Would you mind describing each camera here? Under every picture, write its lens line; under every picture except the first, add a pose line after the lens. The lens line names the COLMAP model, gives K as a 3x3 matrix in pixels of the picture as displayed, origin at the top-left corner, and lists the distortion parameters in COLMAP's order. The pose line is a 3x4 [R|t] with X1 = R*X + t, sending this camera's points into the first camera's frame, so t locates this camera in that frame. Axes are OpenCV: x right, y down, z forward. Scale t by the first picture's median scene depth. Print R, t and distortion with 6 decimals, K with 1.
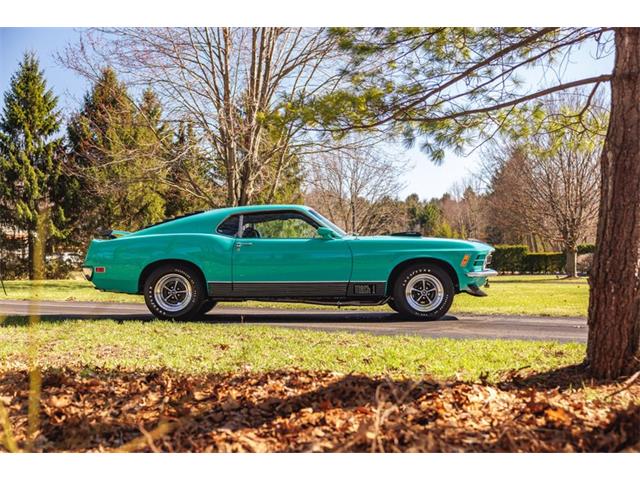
lens RADIAL K [[1275.1, 0, 320.1], [0, 1275.1, 240.1], [0, 0, 1]] dist [0.018256, 0.000000]
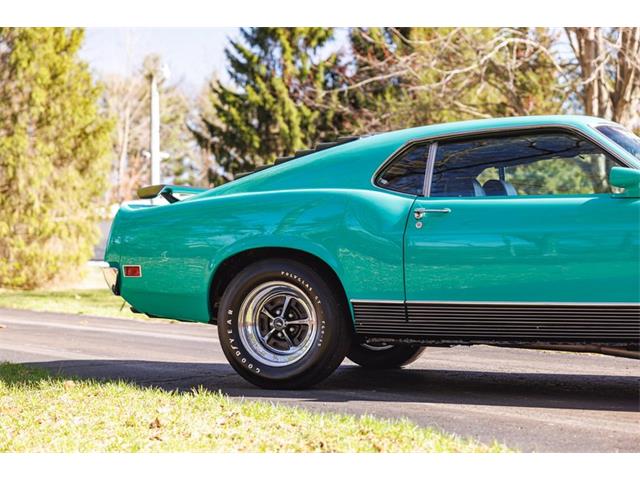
lens RADIAL K [[1275.1, 0, 320.1], [0, 1275.1, 238.6], [0, 0, 1]] dist [0.018256, 0.000000]
pose [[0.878157, 0.000202, -0.478373, 0.106245], [0.000669, 0.999998, 0.001649, 0.010929], [0.478372, -0.001768, 0.878155, 0.614113]]
